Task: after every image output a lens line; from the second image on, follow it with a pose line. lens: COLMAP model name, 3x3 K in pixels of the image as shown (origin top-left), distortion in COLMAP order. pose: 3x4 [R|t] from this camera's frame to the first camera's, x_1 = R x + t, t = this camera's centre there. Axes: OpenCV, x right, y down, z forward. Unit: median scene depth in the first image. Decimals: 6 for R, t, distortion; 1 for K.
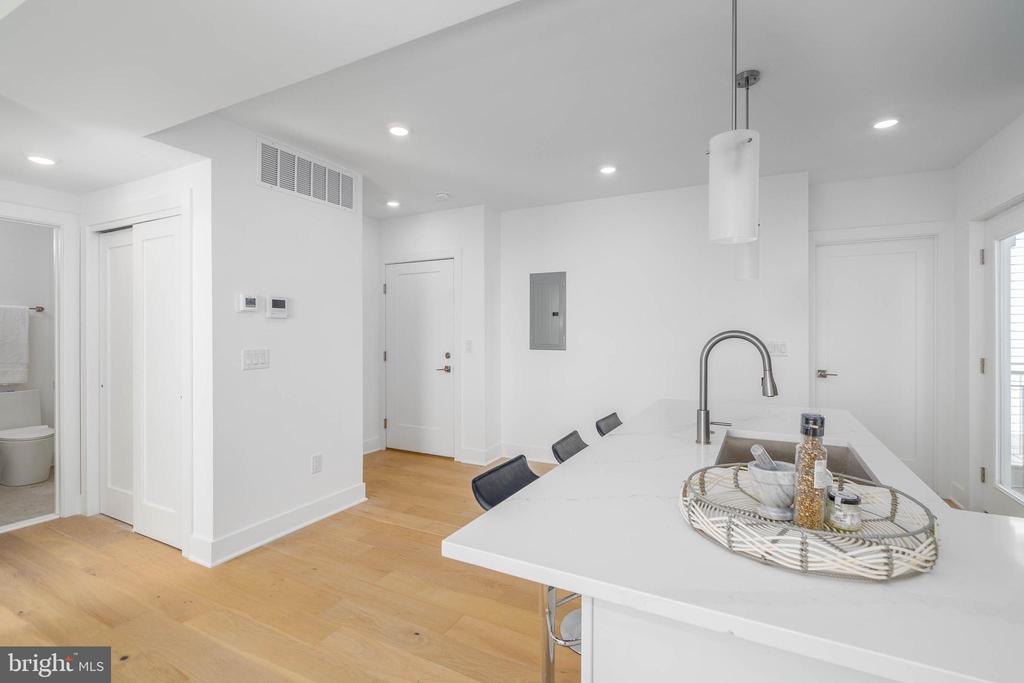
lens RADIAL K [[476.1, 0, 513.1], [0, 476.1, 327.7], [0, 0, 1]] dist [-0.000340, 0.000019]
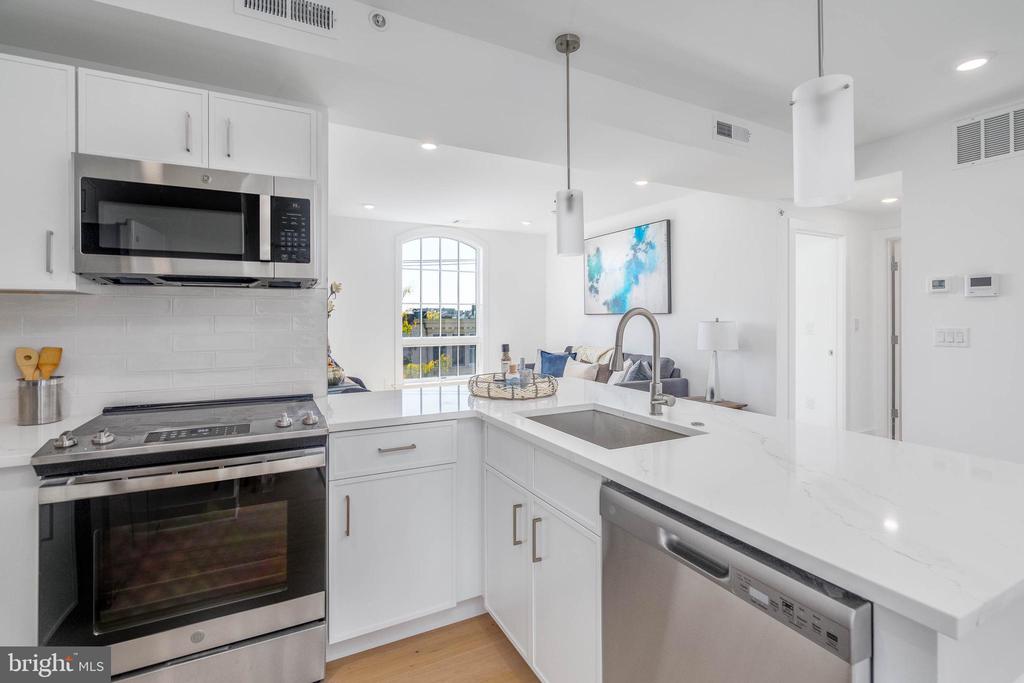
lens RADIAL K [[476.1, 0, 513.1], [0, 476.1, 327.7], [0, 0, 1]] dist [-0.000340, 0.000019]
pose [[-0.570126, 0.013944, -0.821439, 0.863738], [0.009329, 0.999901, 0.010499, 0.024510], [0.821505, -0.001677, -0.570199, 0.797742]]
